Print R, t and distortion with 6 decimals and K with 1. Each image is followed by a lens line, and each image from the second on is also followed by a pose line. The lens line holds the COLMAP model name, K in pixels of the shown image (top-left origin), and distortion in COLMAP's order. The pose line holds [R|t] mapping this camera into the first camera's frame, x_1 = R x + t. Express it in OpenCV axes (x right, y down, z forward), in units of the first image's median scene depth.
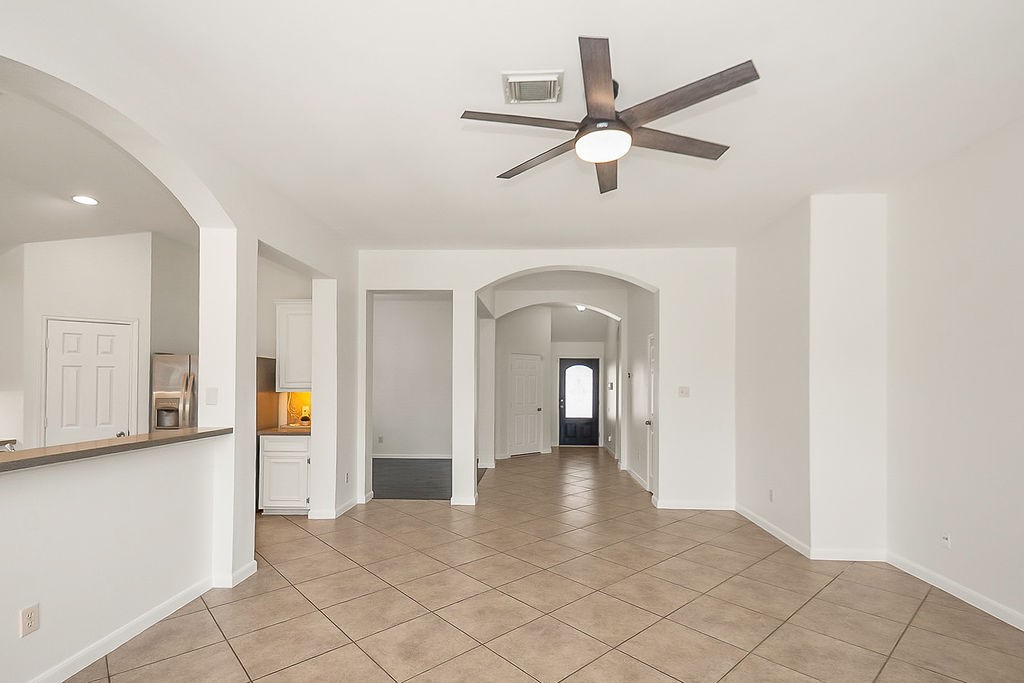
lens RADIAL K [[463.3, 0, 522.7], [0, 463.3, 356.9], [0, 0, 1]] dist [-0.001150, -0.000553]
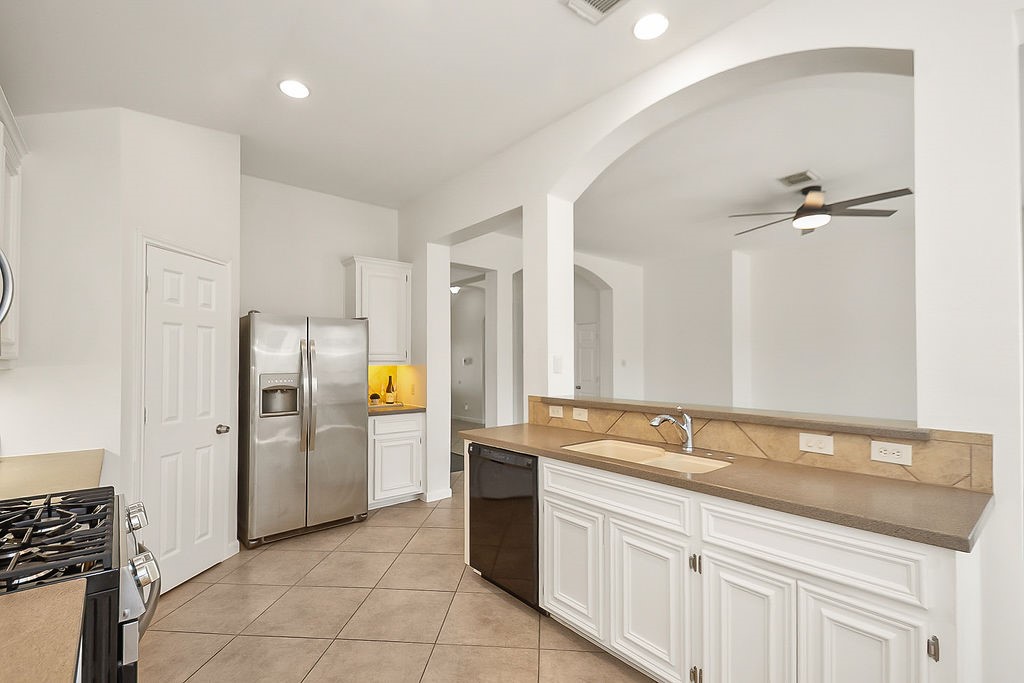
lens RADIAL K [[468.9, 0, 512.6], [0, 468.9, 351.0], [0, 0, 1]] dist [0.038148, -0.020799]
pose [[0.741323, 0.011580, 0.671048, -1.140161], [-0.029386, 0.999452, 0.015216, 0.035439], [-0.670505, -0.031000, 0.741257, 0.235291]]
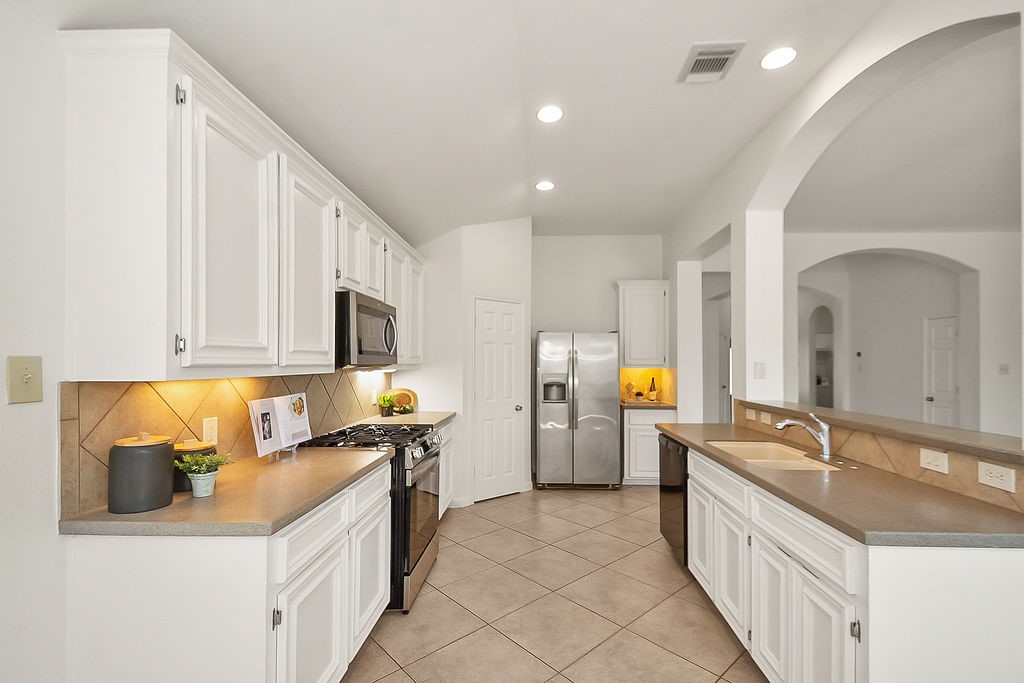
lens RADIAL K [[468.9, 0, 512.6], [0, 468.9, 351.0], [0, 0, 1]] dist [0.038148, -0.020799]
pose [[0.999852, -0.000676, -0.017198, -0.966536], [0.001095, 0.999703, 0.024336, 0.012658], [0.017177, -0.024351, 0.999556, -0.080960]]
